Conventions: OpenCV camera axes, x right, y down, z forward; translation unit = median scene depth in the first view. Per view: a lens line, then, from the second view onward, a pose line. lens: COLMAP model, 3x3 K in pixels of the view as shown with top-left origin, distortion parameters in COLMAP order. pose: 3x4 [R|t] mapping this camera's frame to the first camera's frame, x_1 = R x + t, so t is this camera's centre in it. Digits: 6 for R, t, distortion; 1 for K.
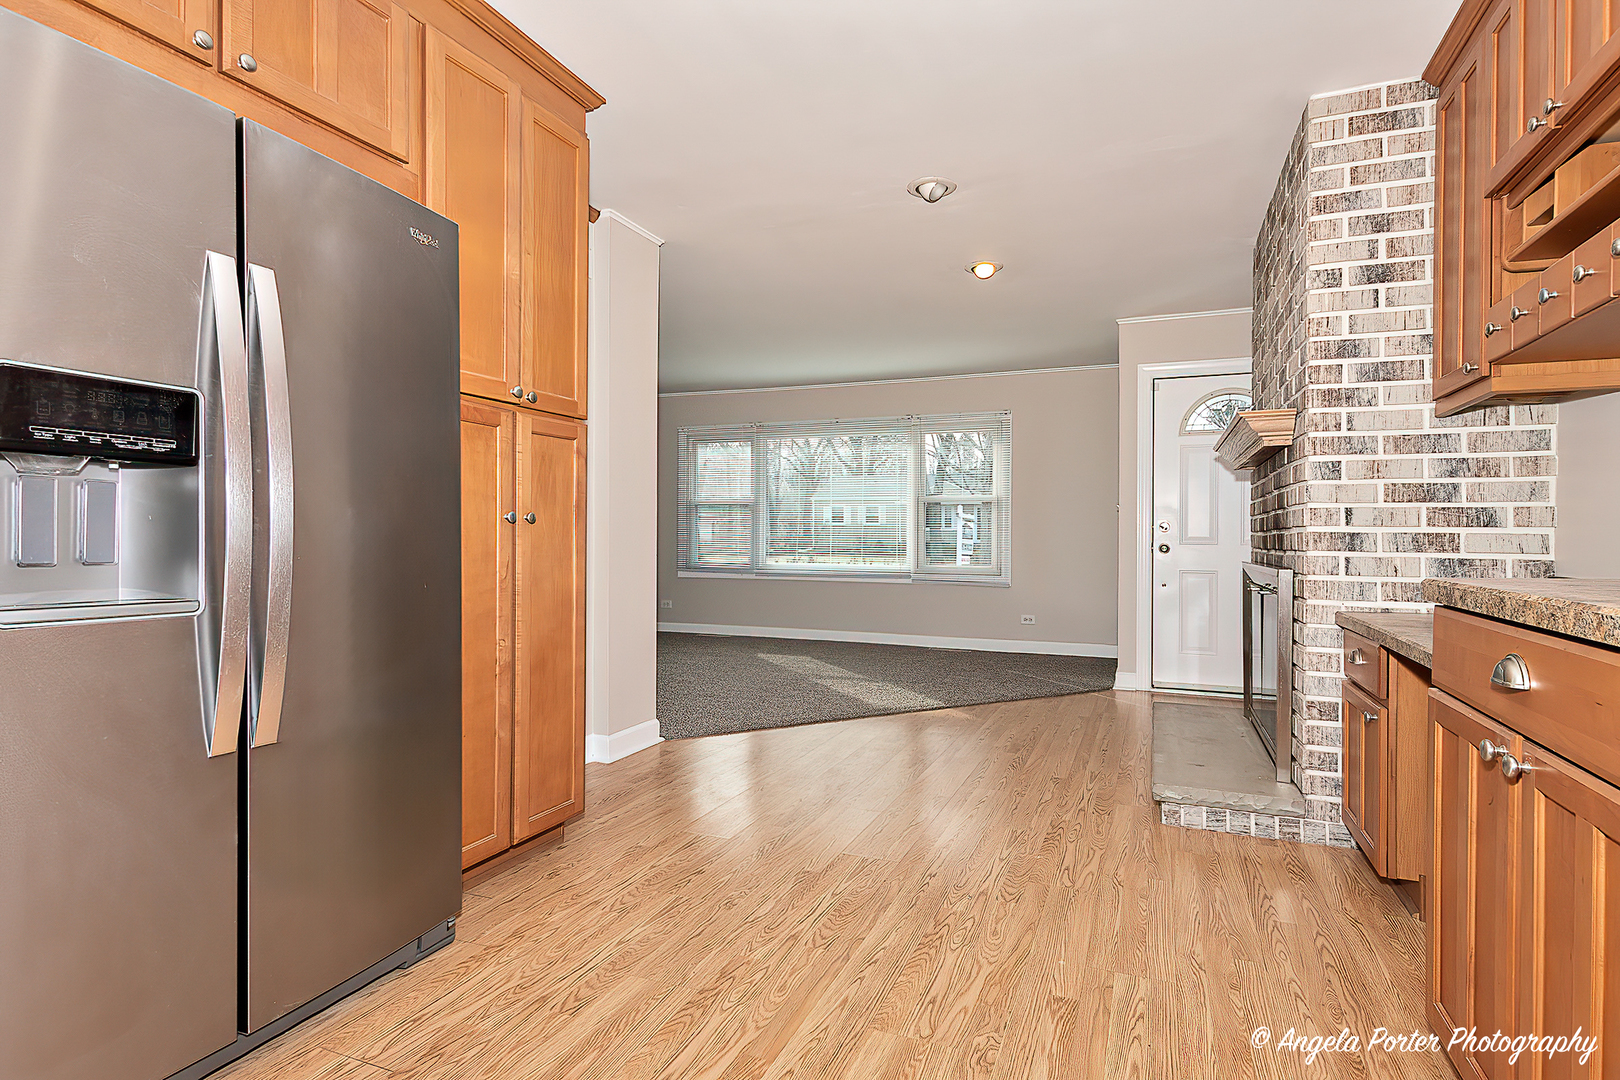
lens RADIAL K [[755.0, 0, 842.1], [0, 755.0, 540.2], [0, 0, 1]] dist [-0.000401, -0.000143]
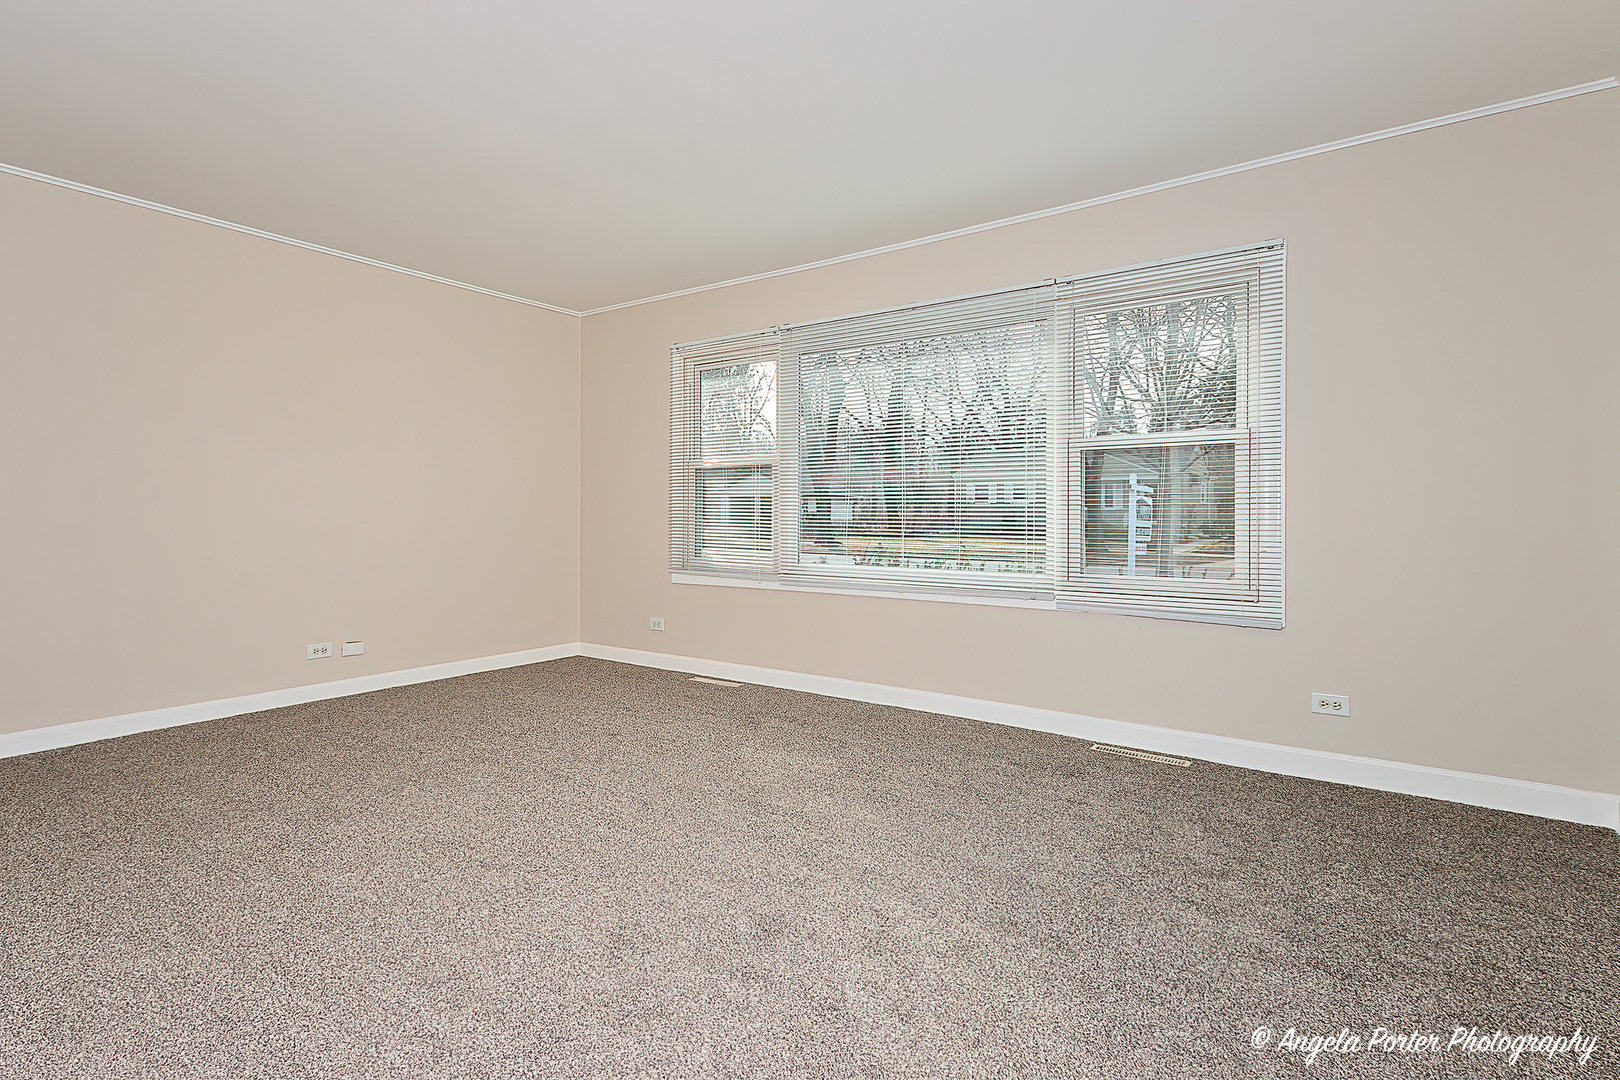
lens RADIAL K [[741.4, 0, 811.9], [0, 741.4, 555.1], [0, 0, 1]] dist [-0.004150, -0.000548]
pose [[0.972251, 0.008860, -0.233773, 0.024340], [0.002277, 0.998877, 0.047327, -0.001705], [0.233930, -0.046546, 0.971139, 0.244540]]
